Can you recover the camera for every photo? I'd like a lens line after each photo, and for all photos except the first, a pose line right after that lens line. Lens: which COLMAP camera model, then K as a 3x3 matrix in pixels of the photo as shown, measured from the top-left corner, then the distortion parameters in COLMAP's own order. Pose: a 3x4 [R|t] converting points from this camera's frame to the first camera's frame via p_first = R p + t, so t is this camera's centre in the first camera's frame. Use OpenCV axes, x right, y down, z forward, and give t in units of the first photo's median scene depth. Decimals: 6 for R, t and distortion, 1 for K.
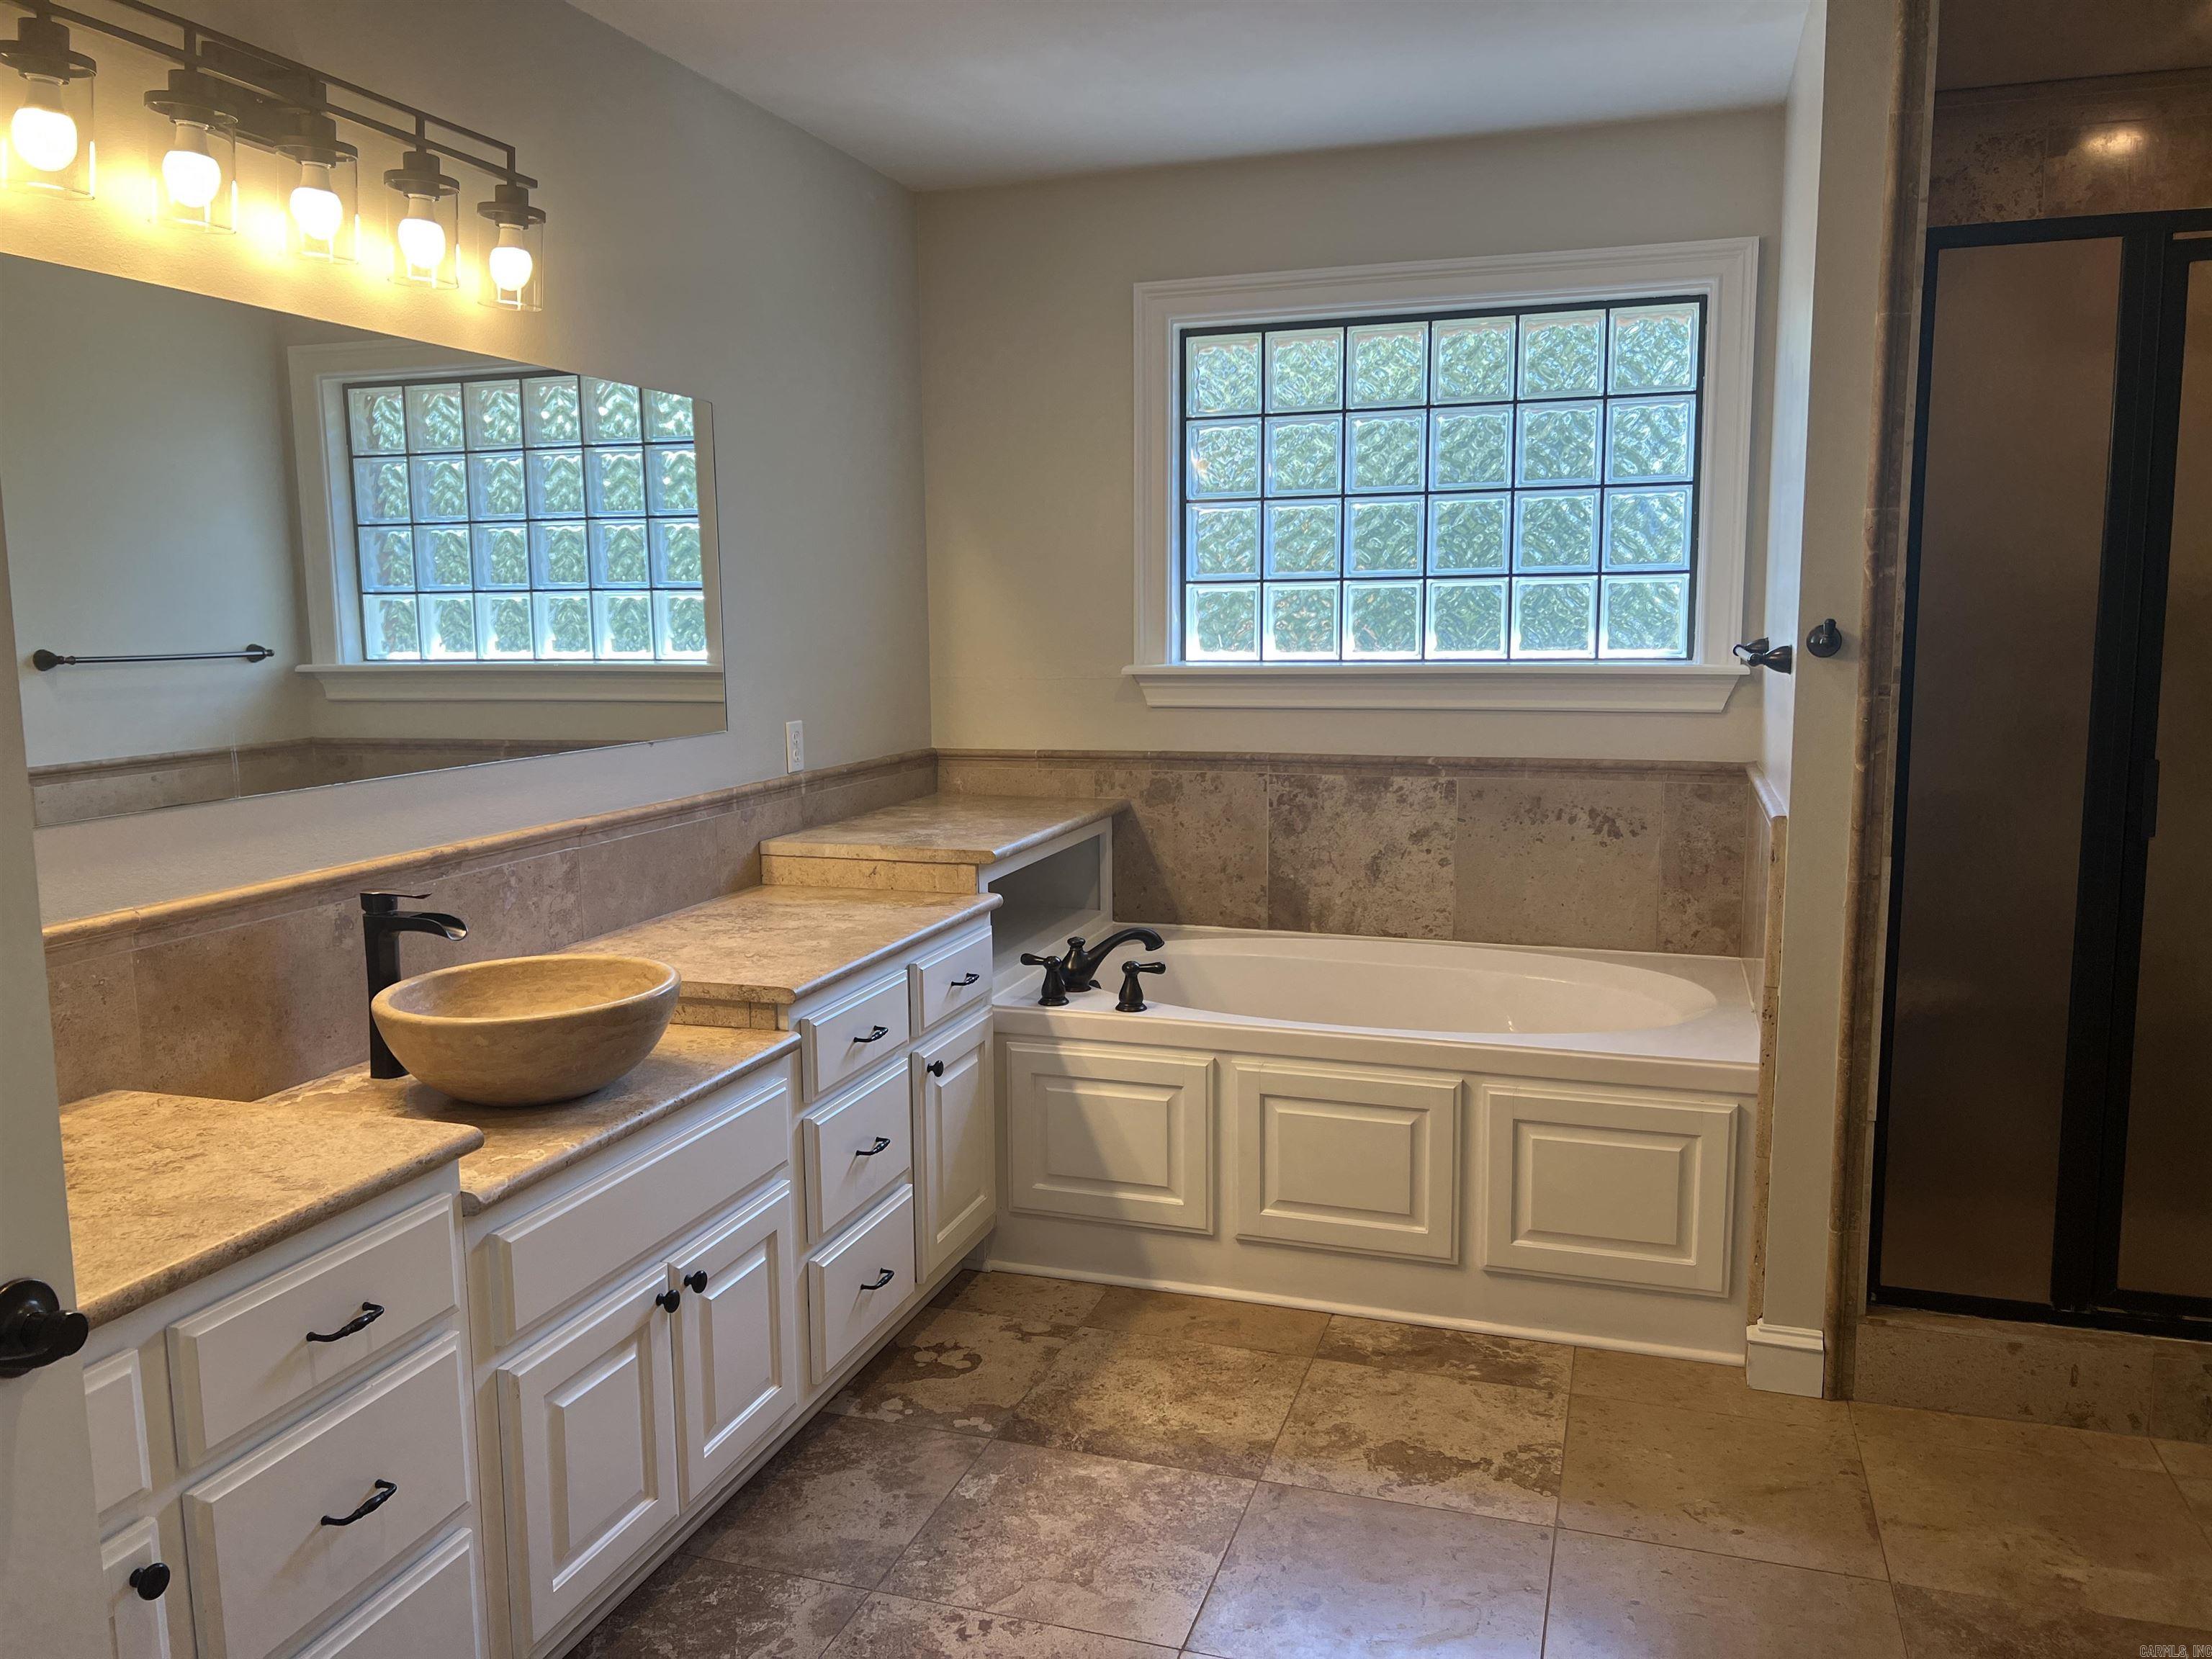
lens RADIAL K [[1668.4, 0, 1088.7], [0, 1668.4, 848.9], [0, 0, 1]] dist [0.080043, -0.110380]
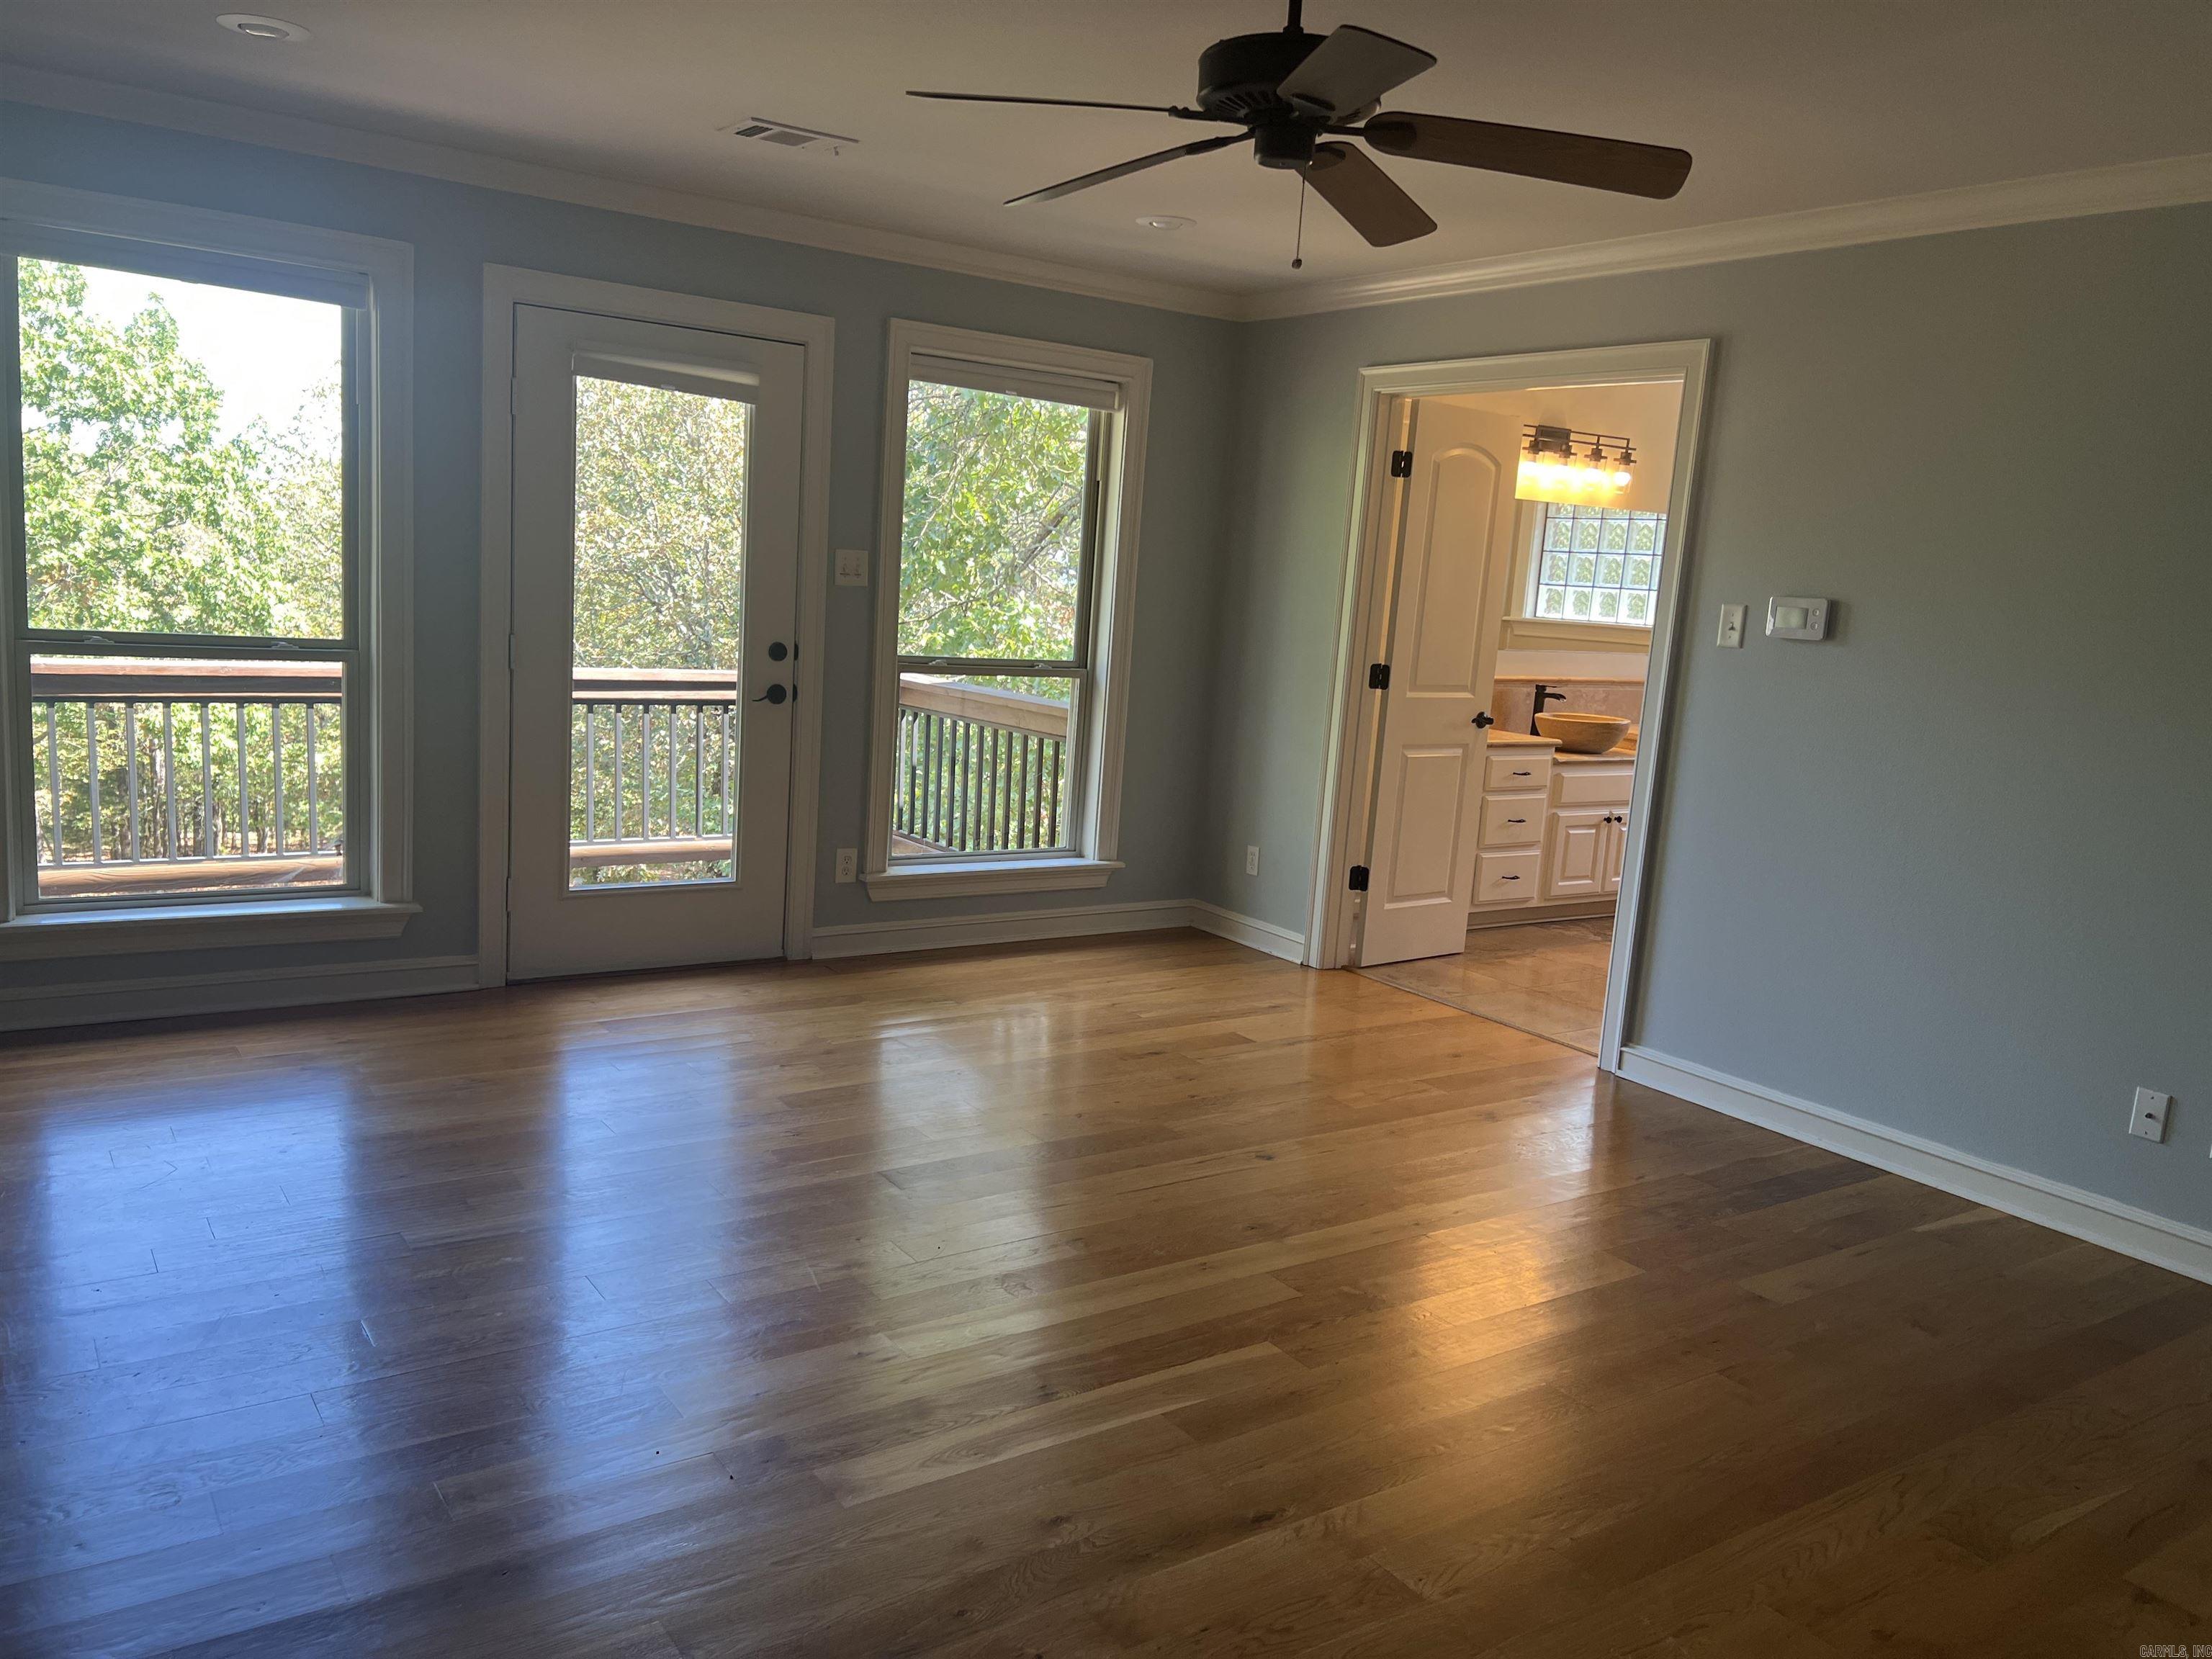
lens RADIAL K [[1661.3, 0, 1098.7], [0, 1661.3, 834.5], [0, 0, 1]] dist [0.092473, -0.123468]
pose [[0.801297, 0.155691, -0.577653, 0.631004], [-0.155155, 0.986589, 0.050684, 0.224264], [0.577797, 0.049012, 0.814708, -1.657583]]
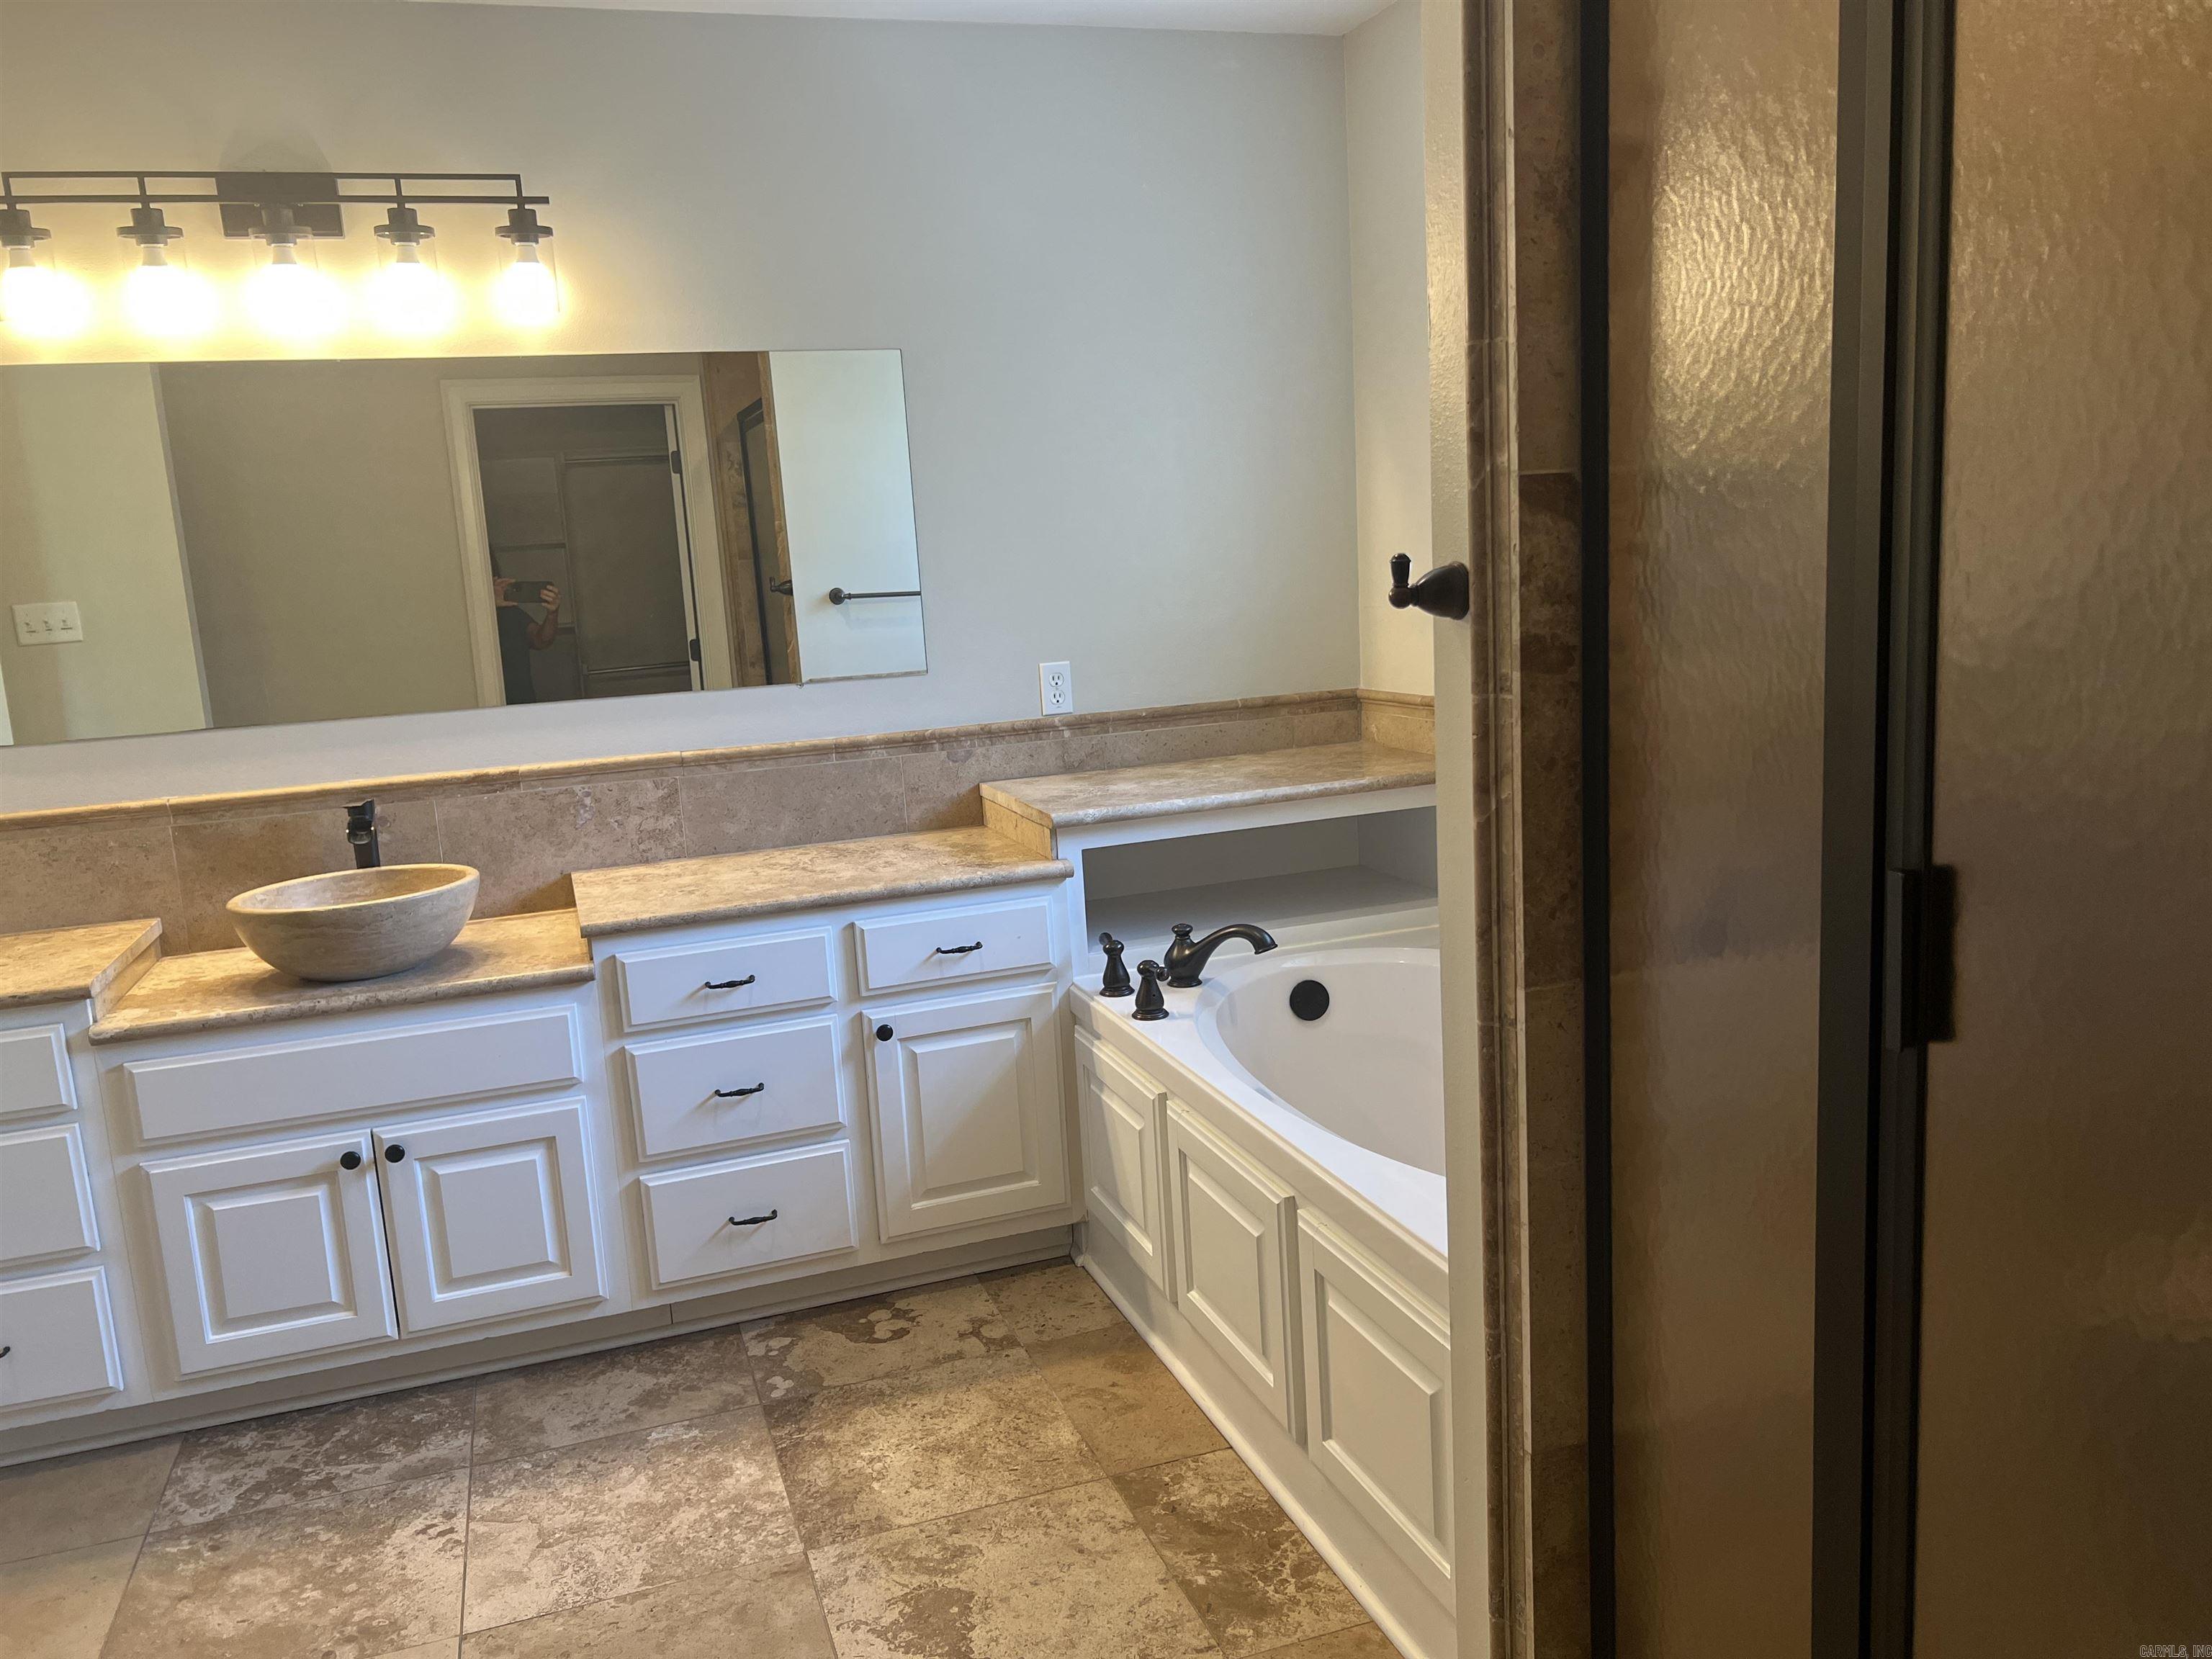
lens RADIAL K [[1694.7, 0, 1110.4], [0, 1694.7, 848.8], [0, 0, 1]] dist [0.032607, 0.000981]
pose [[0.611925, 0.125101, -0.780960, 0.803490], [-0.065875, 0.992042, 0.107298, -0.097714], [0.788168, -0.014213, 0.615296, 0.533074]]
